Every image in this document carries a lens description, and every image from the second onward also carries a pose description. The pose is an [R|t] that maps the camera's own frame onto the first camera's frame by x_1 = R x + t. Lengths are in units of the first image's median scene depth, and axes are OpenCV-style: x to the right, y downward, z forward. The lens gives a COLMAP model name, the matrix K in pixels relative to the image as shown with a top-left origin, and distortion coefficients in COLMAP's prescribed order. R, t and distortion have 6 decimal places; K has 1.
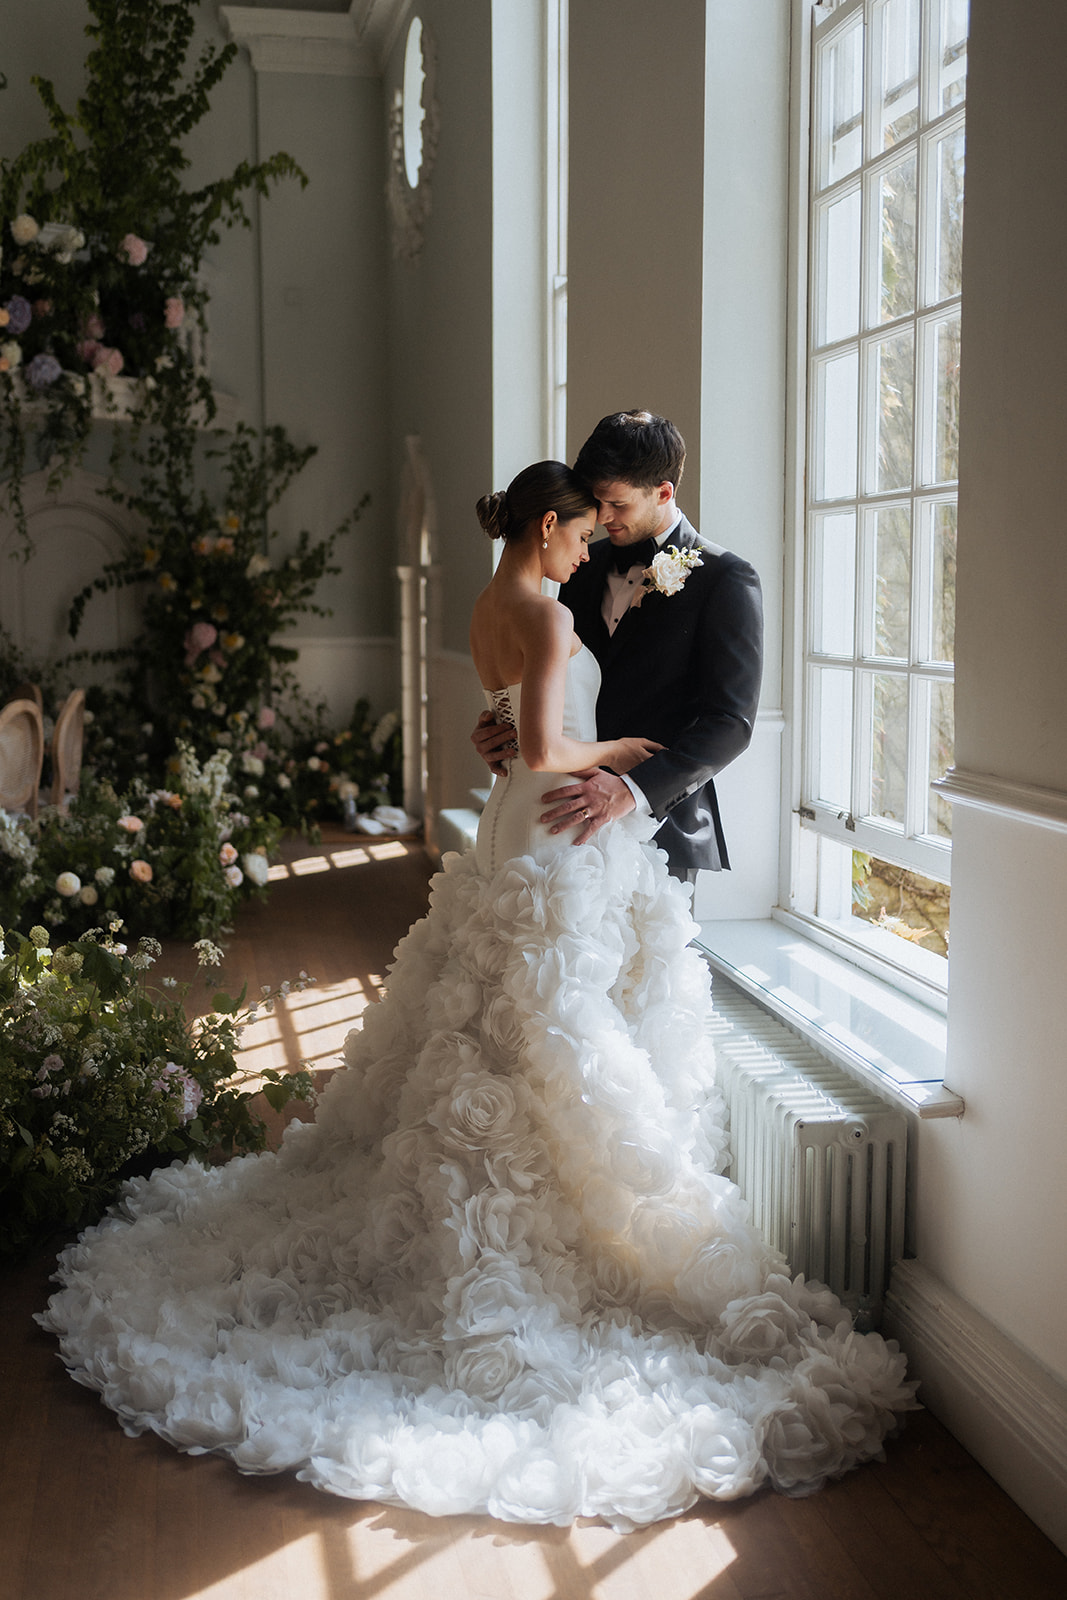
lens RADIAL K [[1749.4, 0, 527.2], [0, 1749.4, 754.1], [0, 0, 1]] dist [-0.025564, 0.012880]
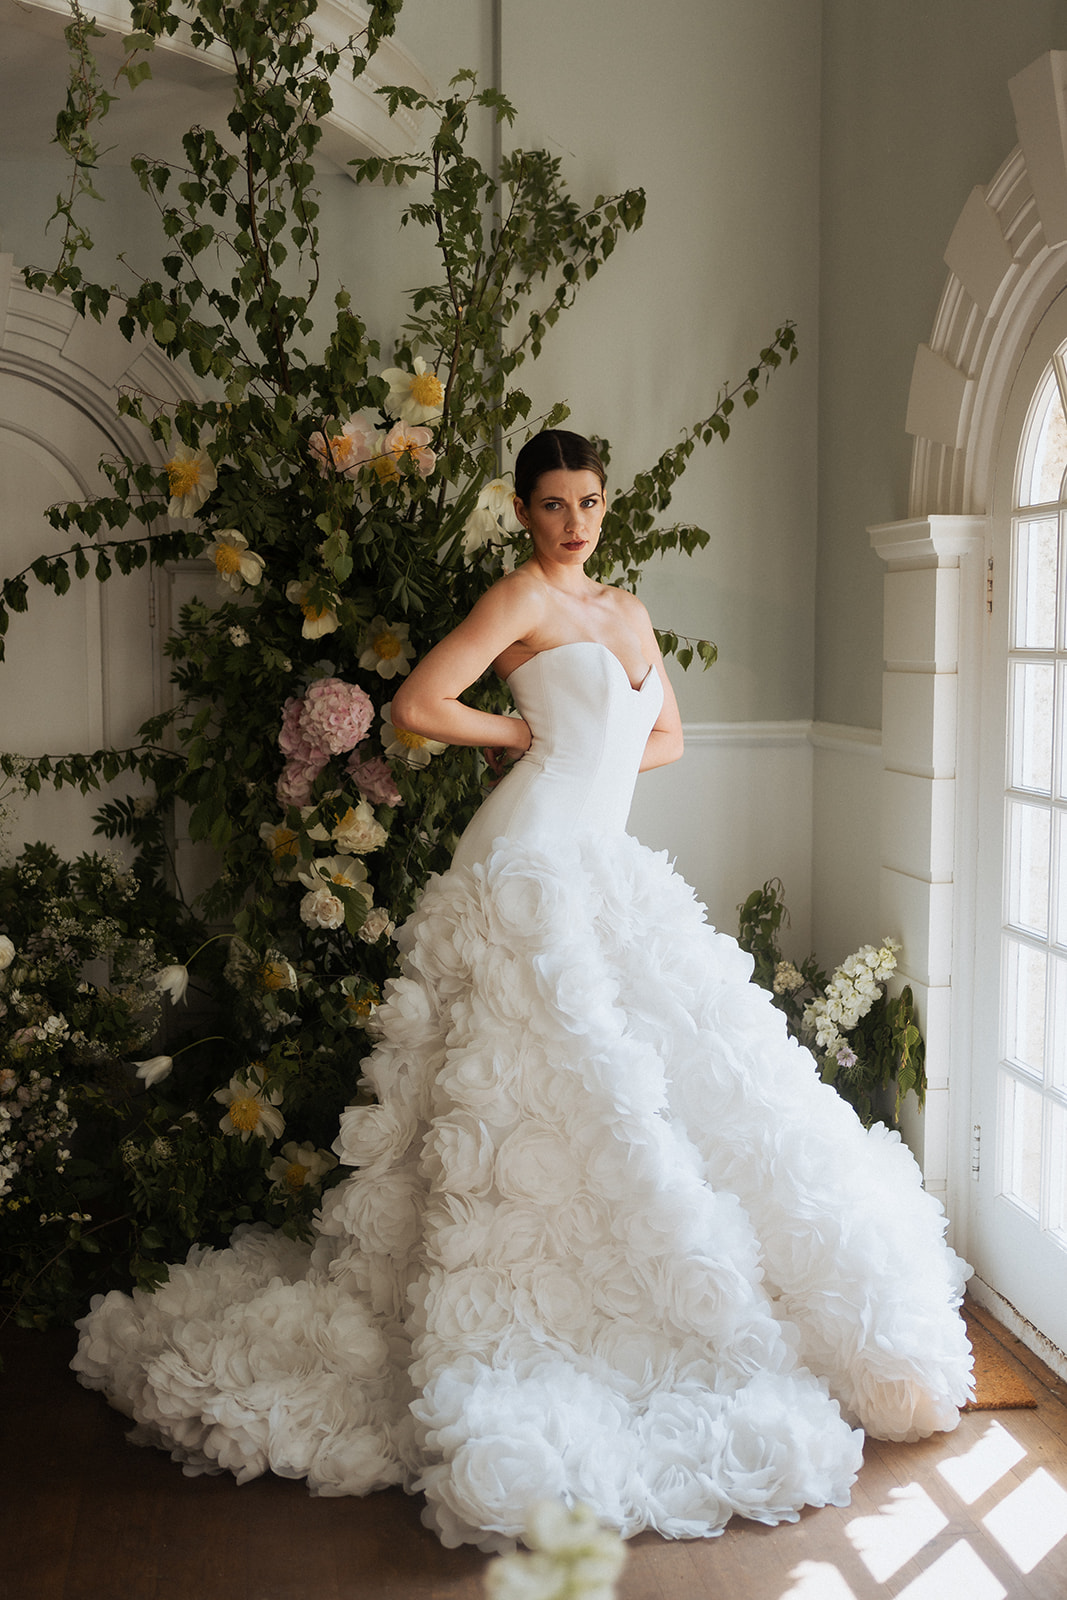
lens RADIAL K [[2047.7, 0, 533.5], [0, 2047.7, 800.0], [0, 0, 1]] dist [0.005428, 0.000823]
pose [[0.998500, 0.012221, -0.053365, -0.127466], [-0.013128, 0.999775, -0.016676, -0.046063], [0.053149, 0.017352, 0.998436, 0.612295]]
